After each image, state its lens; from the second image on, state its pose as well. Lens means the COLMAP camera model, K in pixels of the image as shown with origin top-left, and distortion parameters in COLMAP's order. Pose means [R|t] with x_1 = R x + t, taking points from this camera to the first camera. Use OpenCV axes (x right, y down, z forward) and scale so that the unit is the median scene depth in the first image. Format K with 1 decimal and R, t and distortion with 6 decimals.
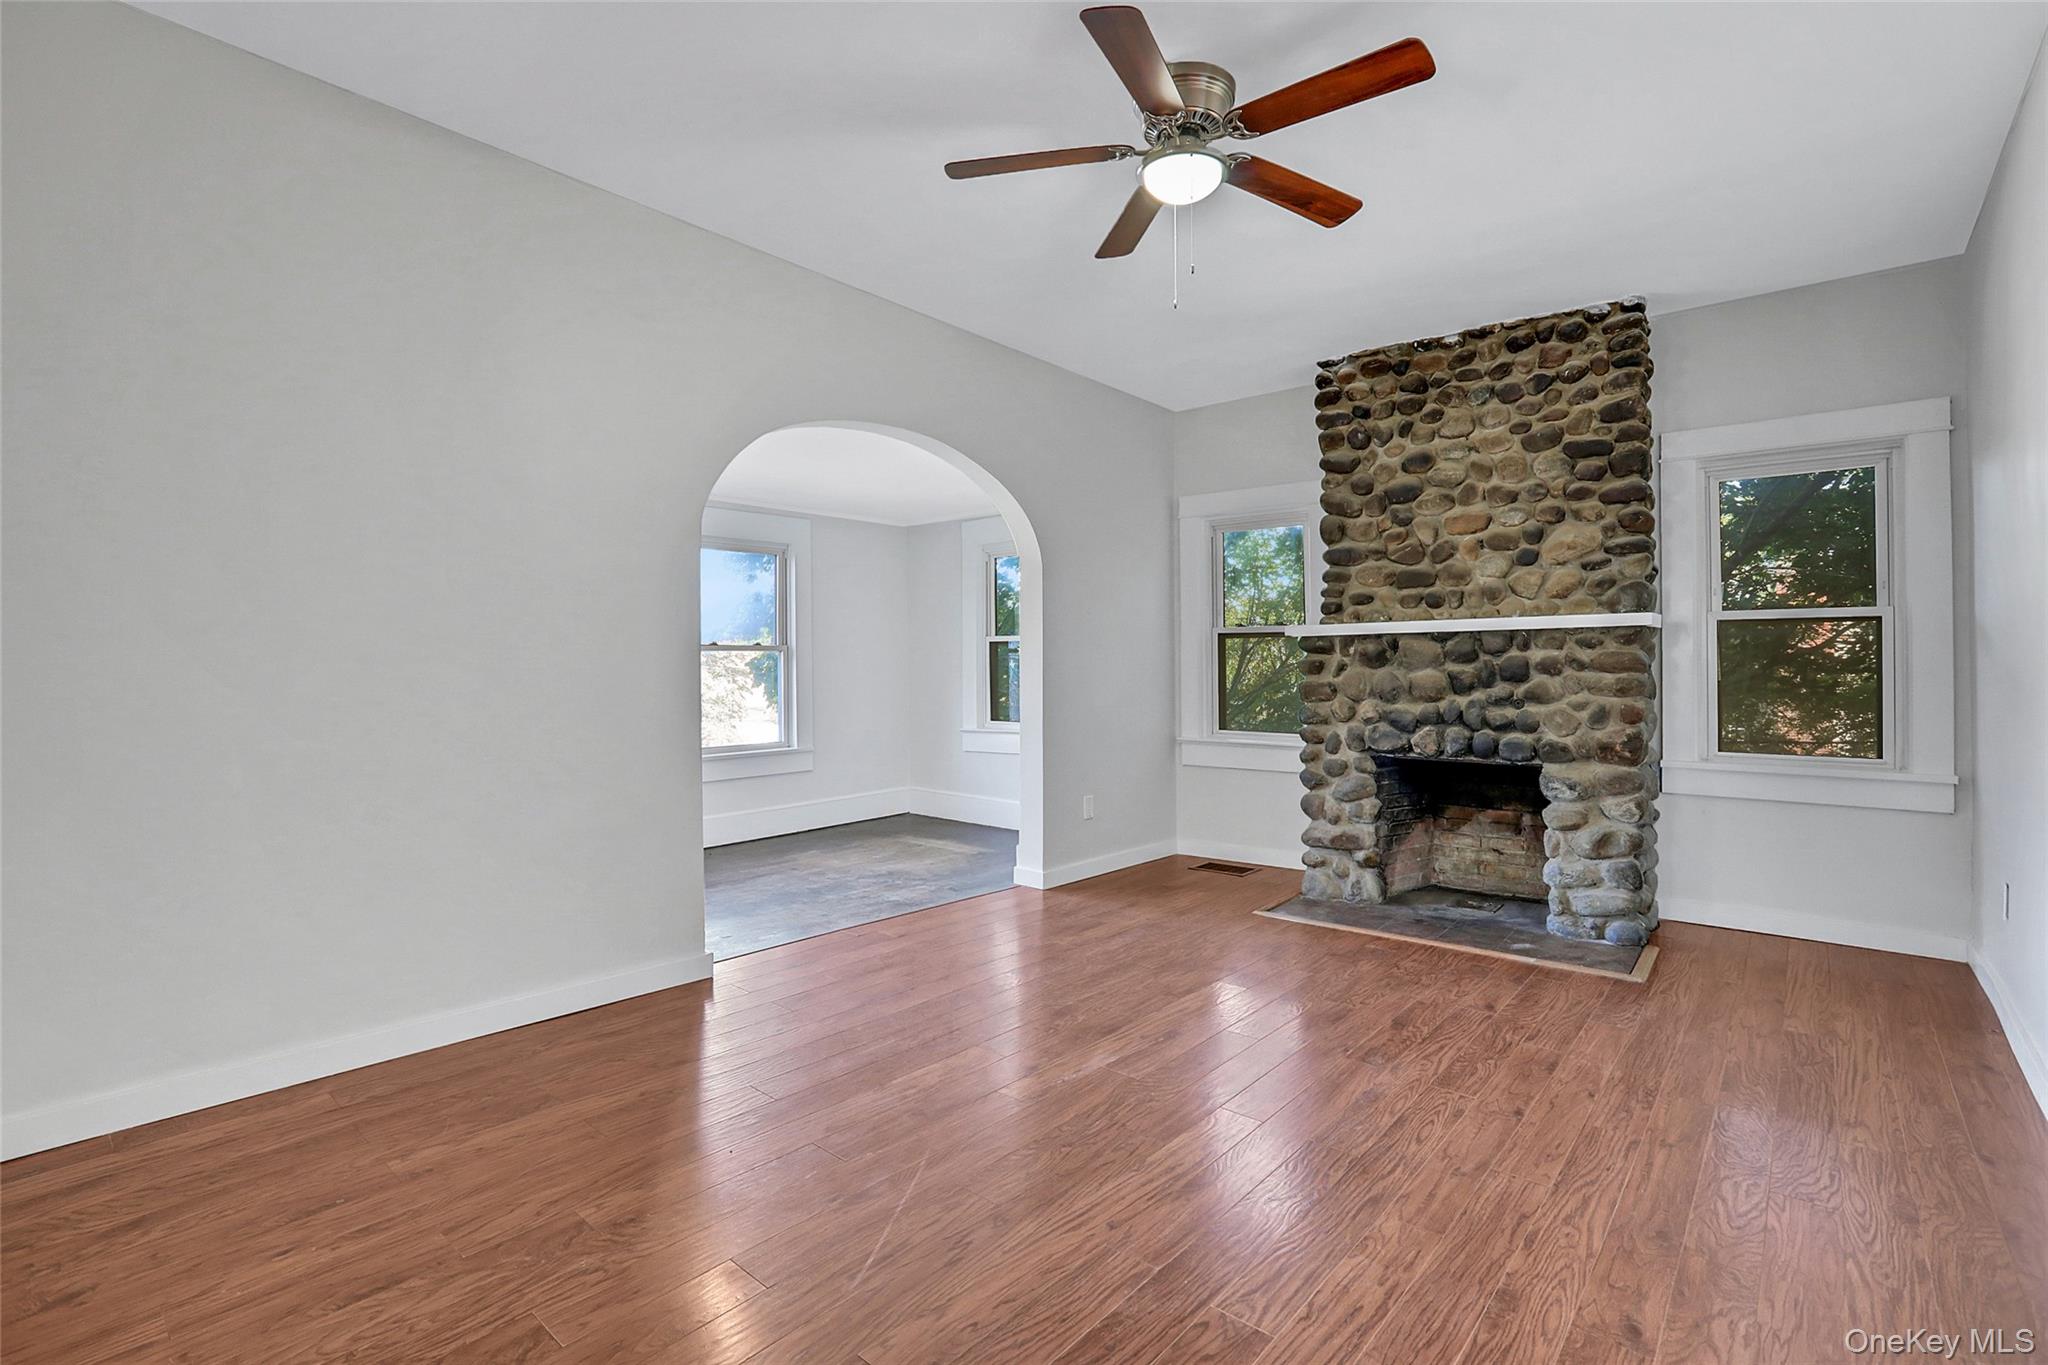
lens RADIAL K [[969.3, 0, 1024.8], [0, 969.3, 666.6], [0, 0, 1]] dist [-0.000831, 0.000230]
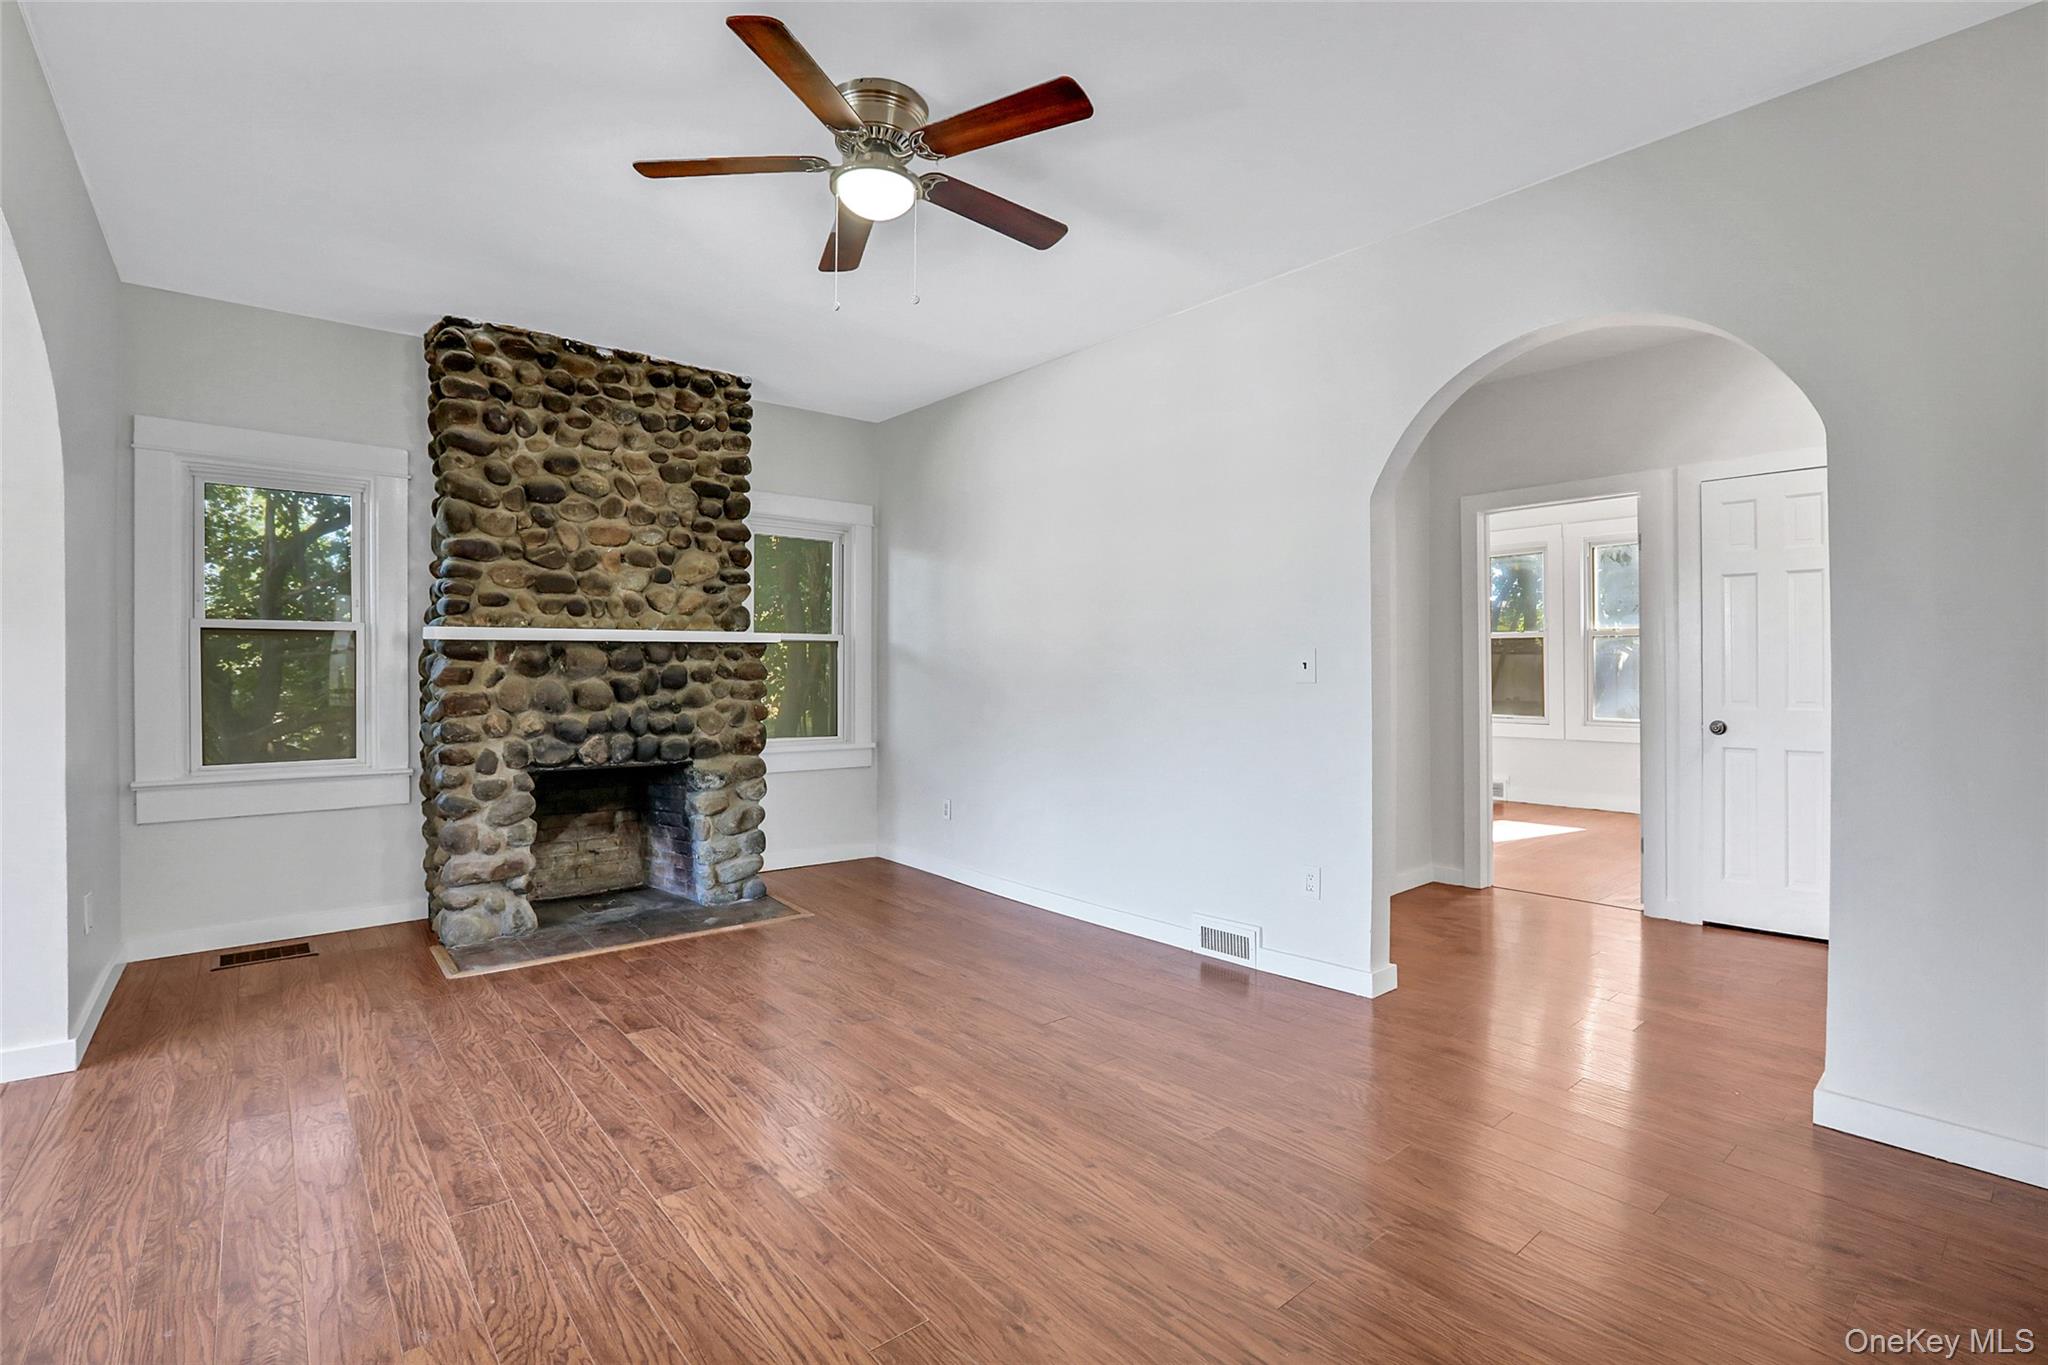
lens RADIAL K [[946.2, 0, 1024.0], [0, 946.2, 682.5], [0, 0, 1]] dist [-0.015878, 0.000141]
pose [[0.192509, -0.010791, 0.981236, -0.452774], [-0.001711, 0.999934, 0.011332, -0.004201], [-0.981294, -0.003861, 0.192478, 0.383441]]
